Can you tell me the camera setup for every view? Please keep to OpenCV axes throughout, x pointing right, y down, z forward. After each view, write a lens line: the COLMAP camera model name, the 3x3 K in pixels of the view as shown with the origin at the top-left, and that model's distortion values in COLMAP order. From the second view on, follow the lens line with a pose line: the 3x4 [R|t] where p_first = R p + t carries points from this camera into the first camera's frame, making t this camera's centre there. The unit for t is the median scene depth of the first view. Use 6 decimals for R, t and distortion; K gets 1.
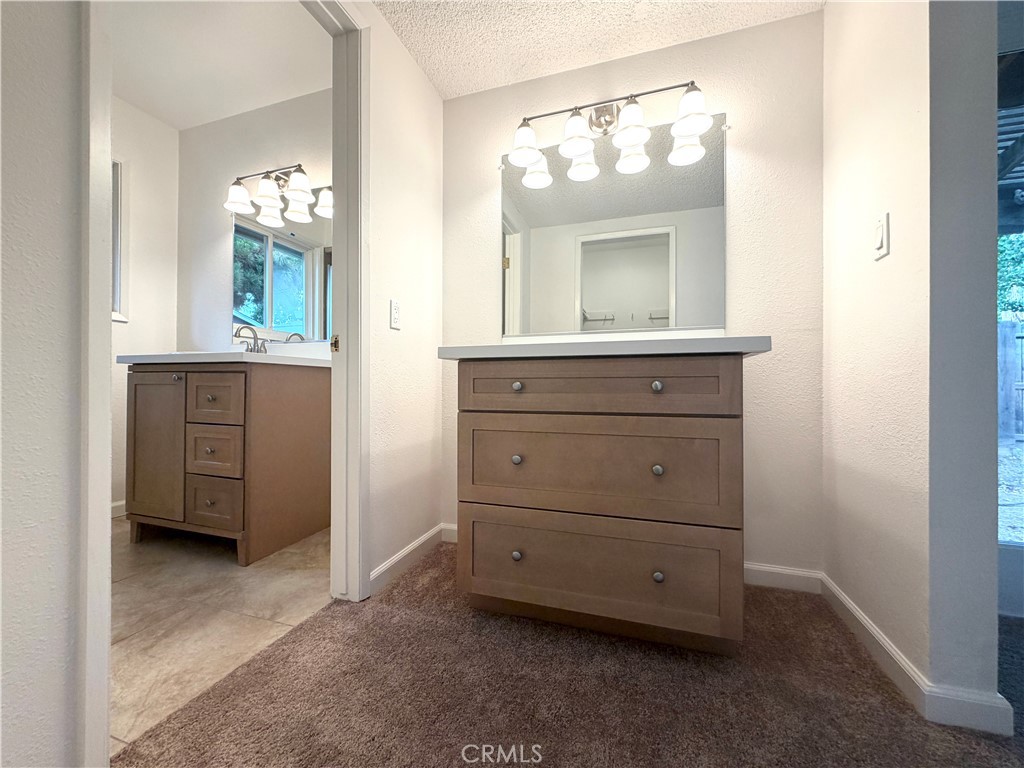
lens RADIAL K [[408.0, 0, 508.1], [0, 408.0, 385.5], [0, 0, 1]] dist [0.000421, 0.000288]
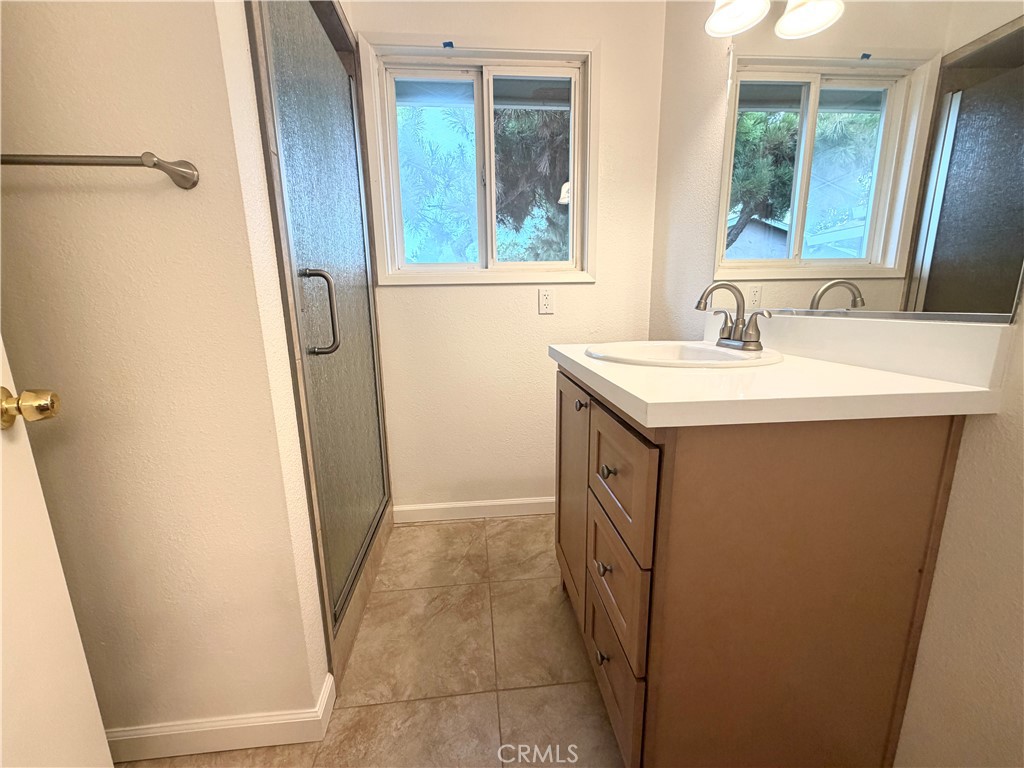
lens RADIAL K [[408.0, 0, 508.1], [0, 408.0, 385.5], [0, 0, 1]] dist [0.000421, 0.000288]
pose [[0.400594, 0.169465, -0.900448, -0.189150], [0.023272, 0.980548, 0.194894, -0.084635], [0.915960, -0.099028, 0.388858, 0.373799]]
